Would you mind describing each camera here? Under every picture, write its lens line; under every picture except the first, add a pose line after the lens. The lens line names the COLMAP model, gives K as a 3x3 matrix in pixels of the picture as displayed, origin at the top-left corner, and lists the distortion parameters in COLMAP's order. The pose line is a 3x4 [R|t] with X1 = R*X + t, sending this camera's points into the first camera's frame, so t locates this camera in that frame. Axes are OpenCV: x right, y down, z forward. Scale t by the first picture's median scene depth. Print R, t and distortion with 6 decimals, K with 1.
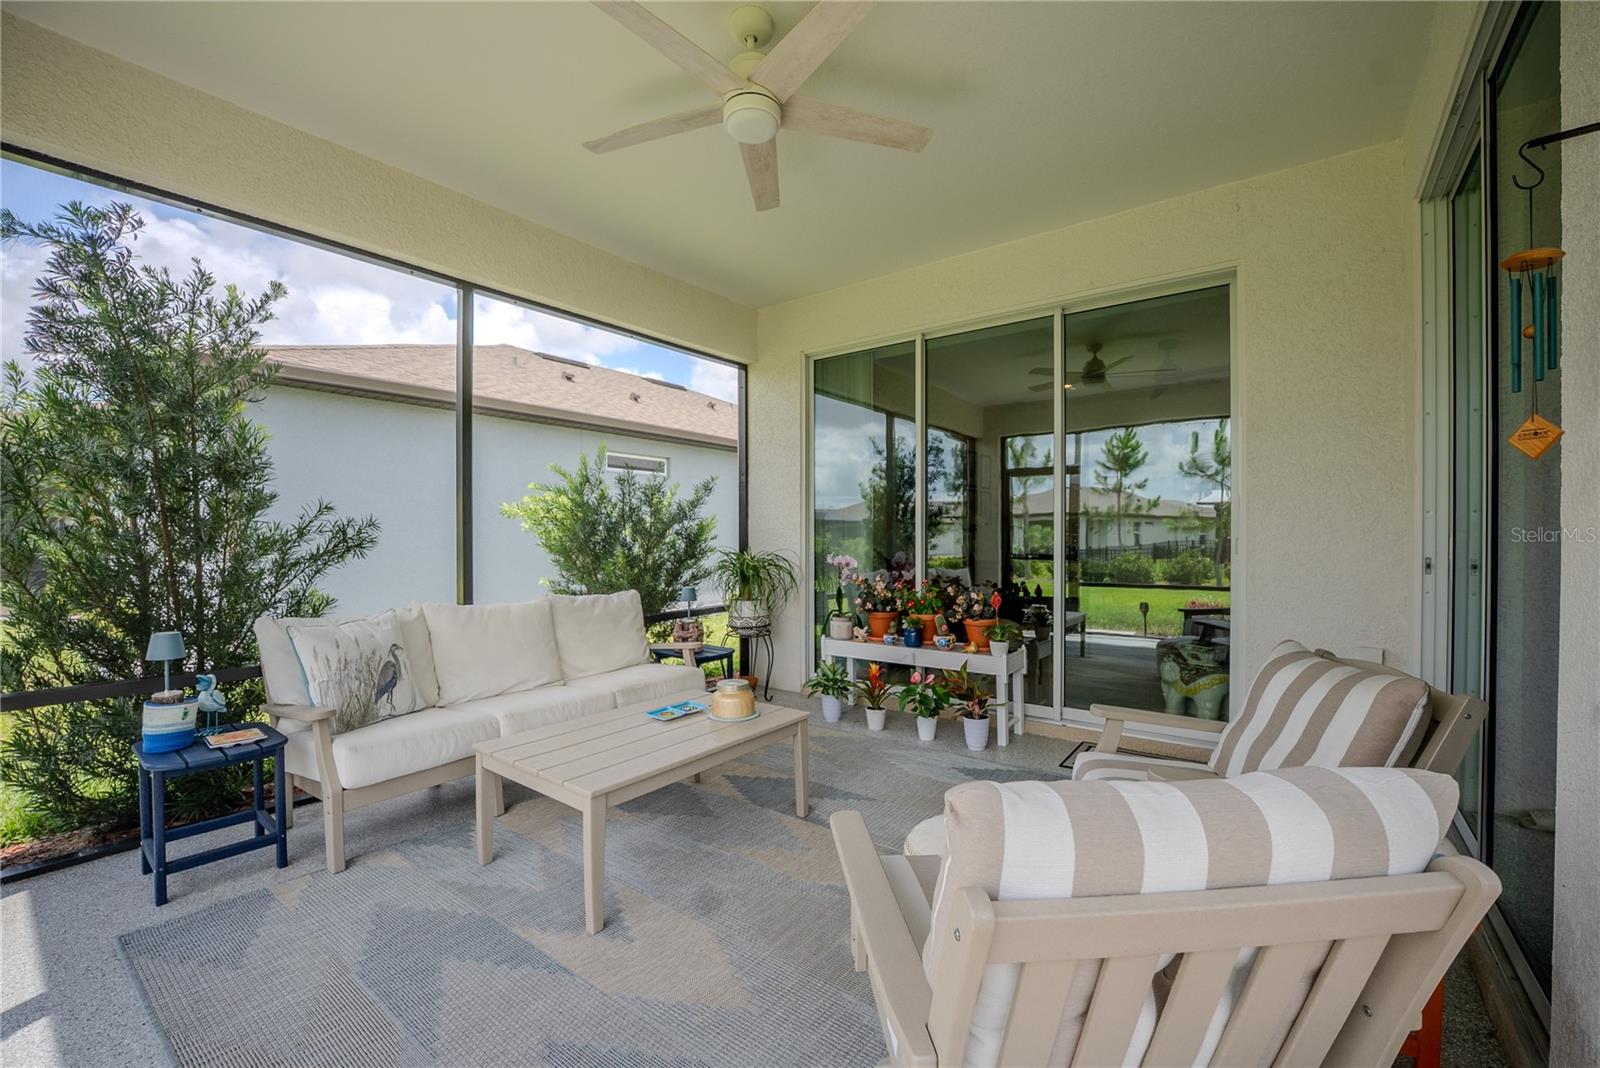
lens RADIAL K [[659.3, 0, 800.2], [0, 659.3, 538.6], [0, 0, 1]] dist [-0.029452, 0.003447]
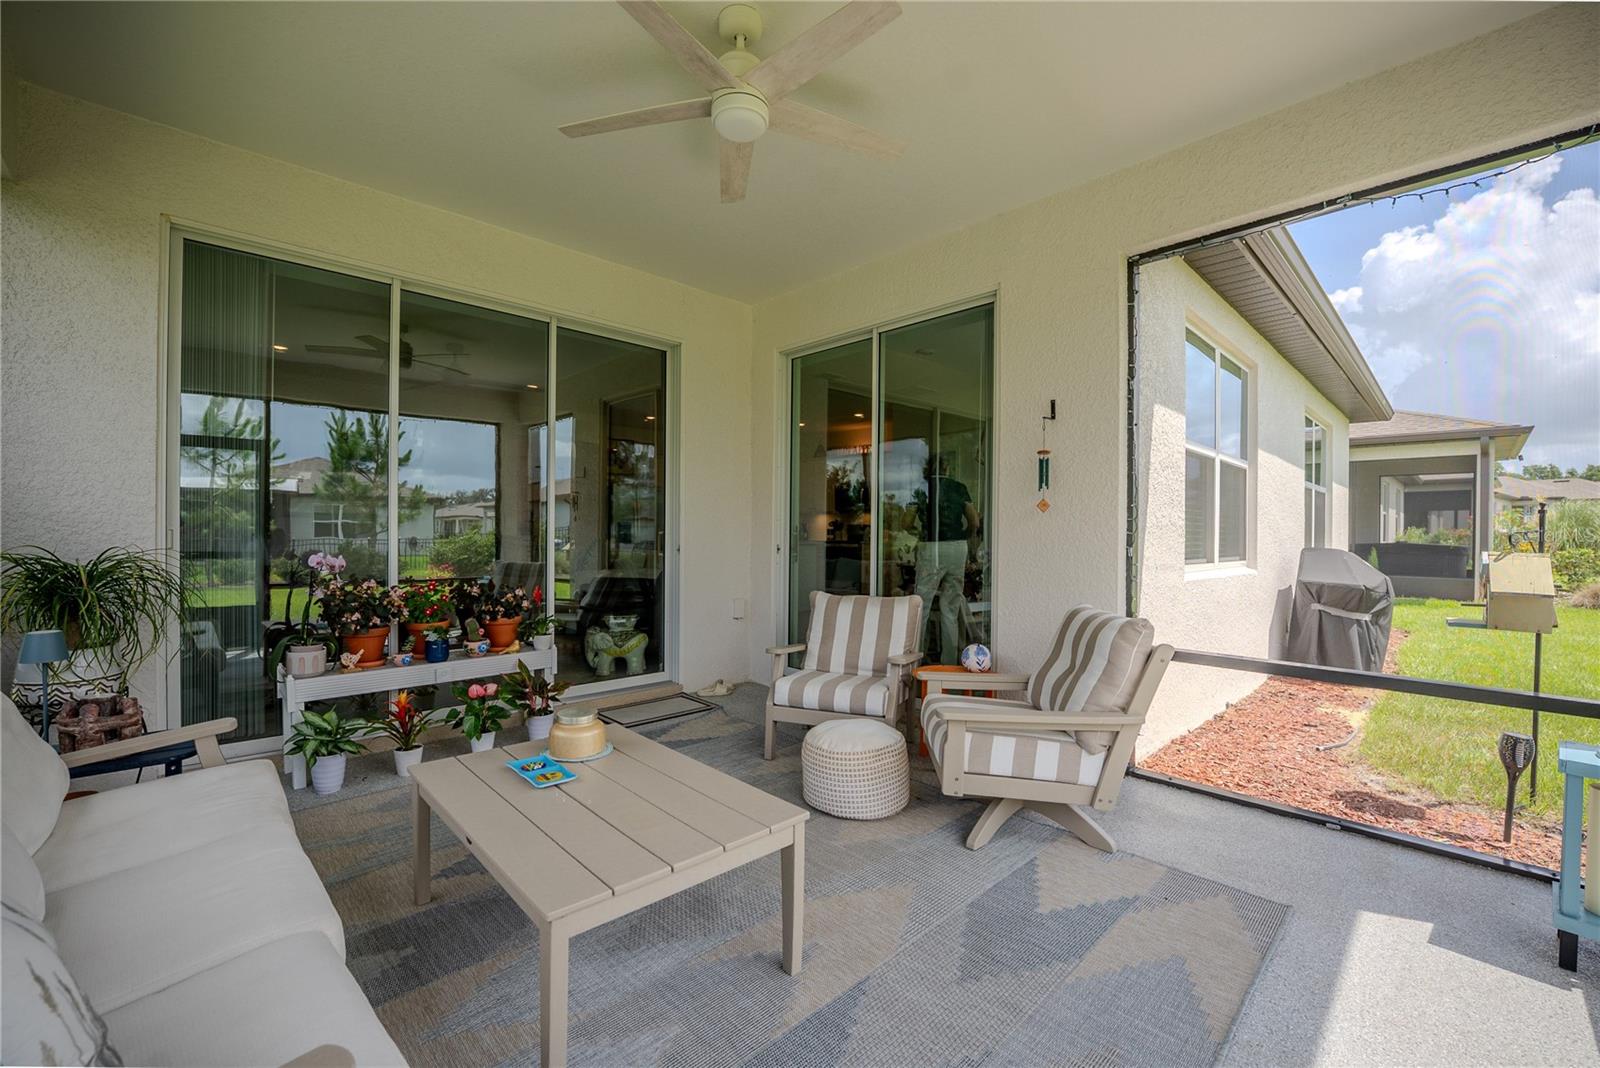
lens RADIAL K [[659.3, 0, 800.2], [0, 659.3, 538.6], [0, 0, 1]] dist [-0.029452, 0.003447]
pose [[0.159589, -0.002776, 0.987180, -0.609686], [-0.000918, 0.999995, 0.002960, 0.005321], [-0.987183, -0.001379, 0.159585, 0.434496]]
